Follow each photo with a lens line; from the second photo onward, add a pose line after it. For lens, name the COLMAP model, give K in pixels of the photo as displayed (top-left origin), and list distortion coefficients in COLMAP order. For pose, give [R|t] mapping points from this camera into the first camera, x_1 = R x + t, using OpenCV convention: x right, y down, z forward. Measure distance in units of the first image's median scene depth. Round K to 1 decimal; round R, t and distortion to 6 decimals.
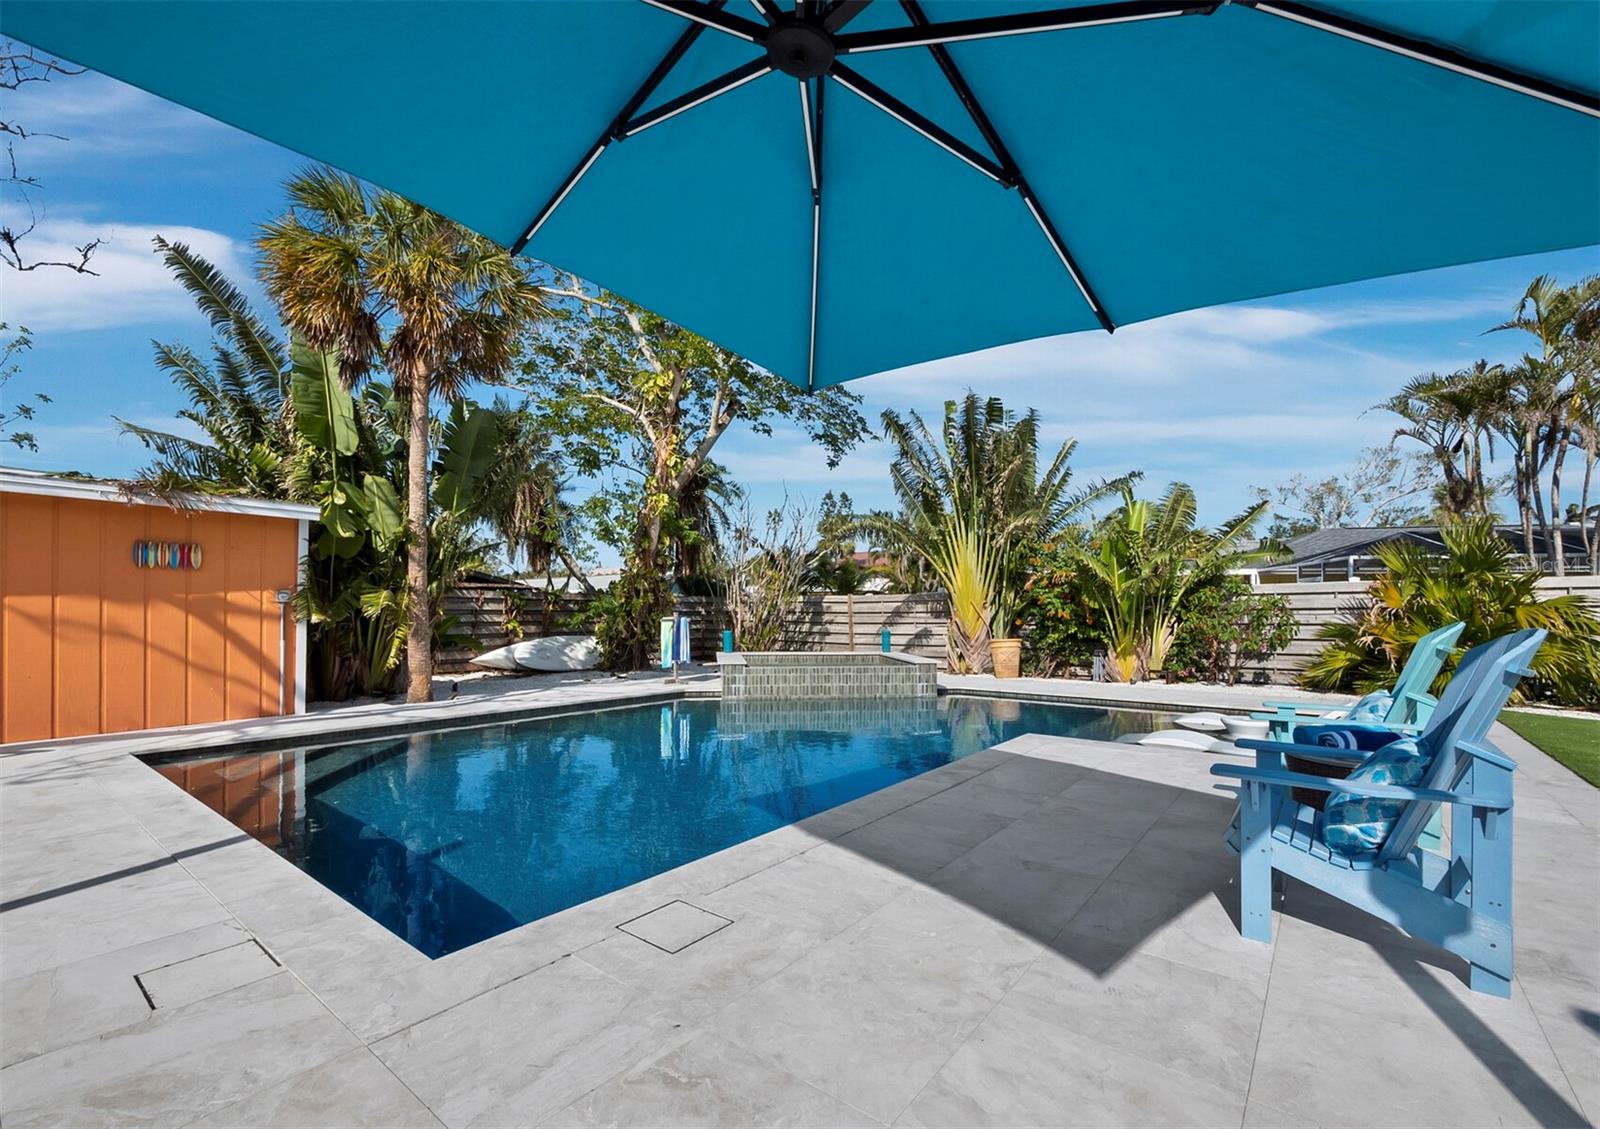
lens RADIAL K [[694.5, 0, 805.0], [0, 694.5, 617.9], [0, 0, 1]] dist [-0.000937, 0.000160]
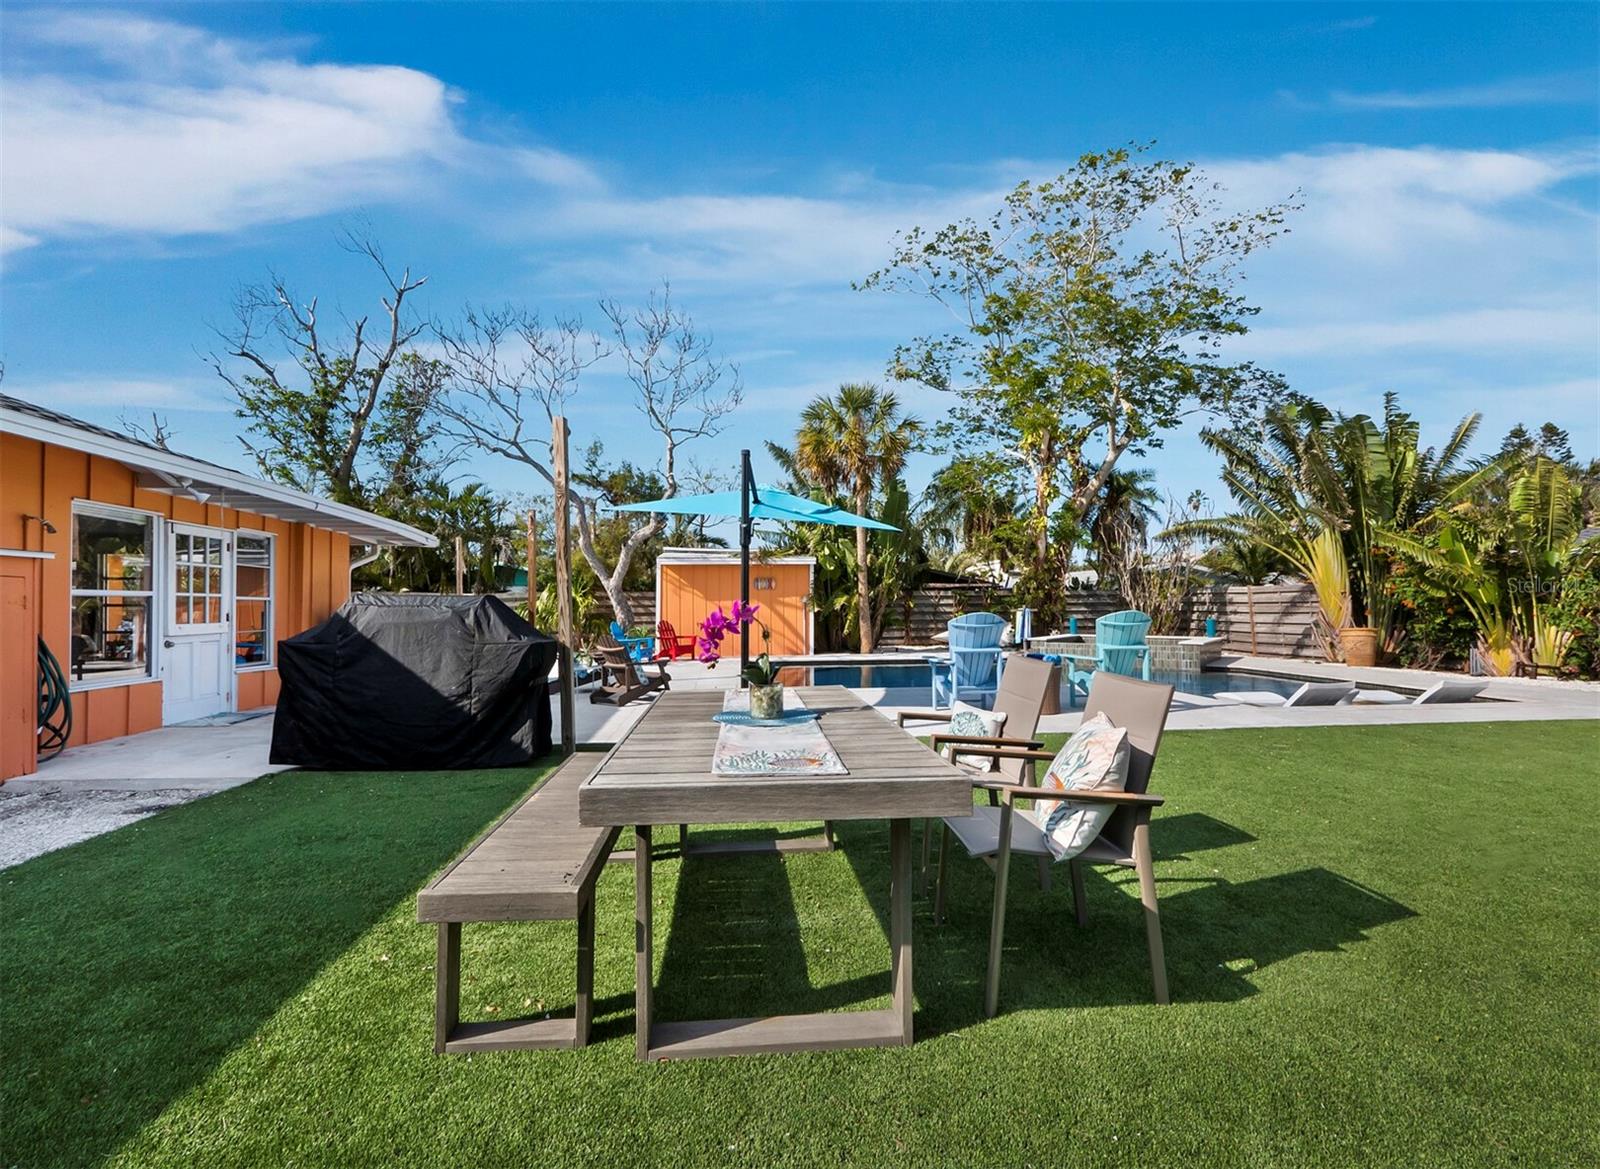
lens RADIAL K [[718.0, 0, 776.7], [0, 718.0, 595.3], [0, 0, 1]] dist [0.001901, 0.000402]
pose [[0.677567, -0.017182, -0.735260, 0.504379], [0.003911, 0.999797, -0.019759, -0.000491], [0.735451, 0.010513, 0.677497, -0.350545]]
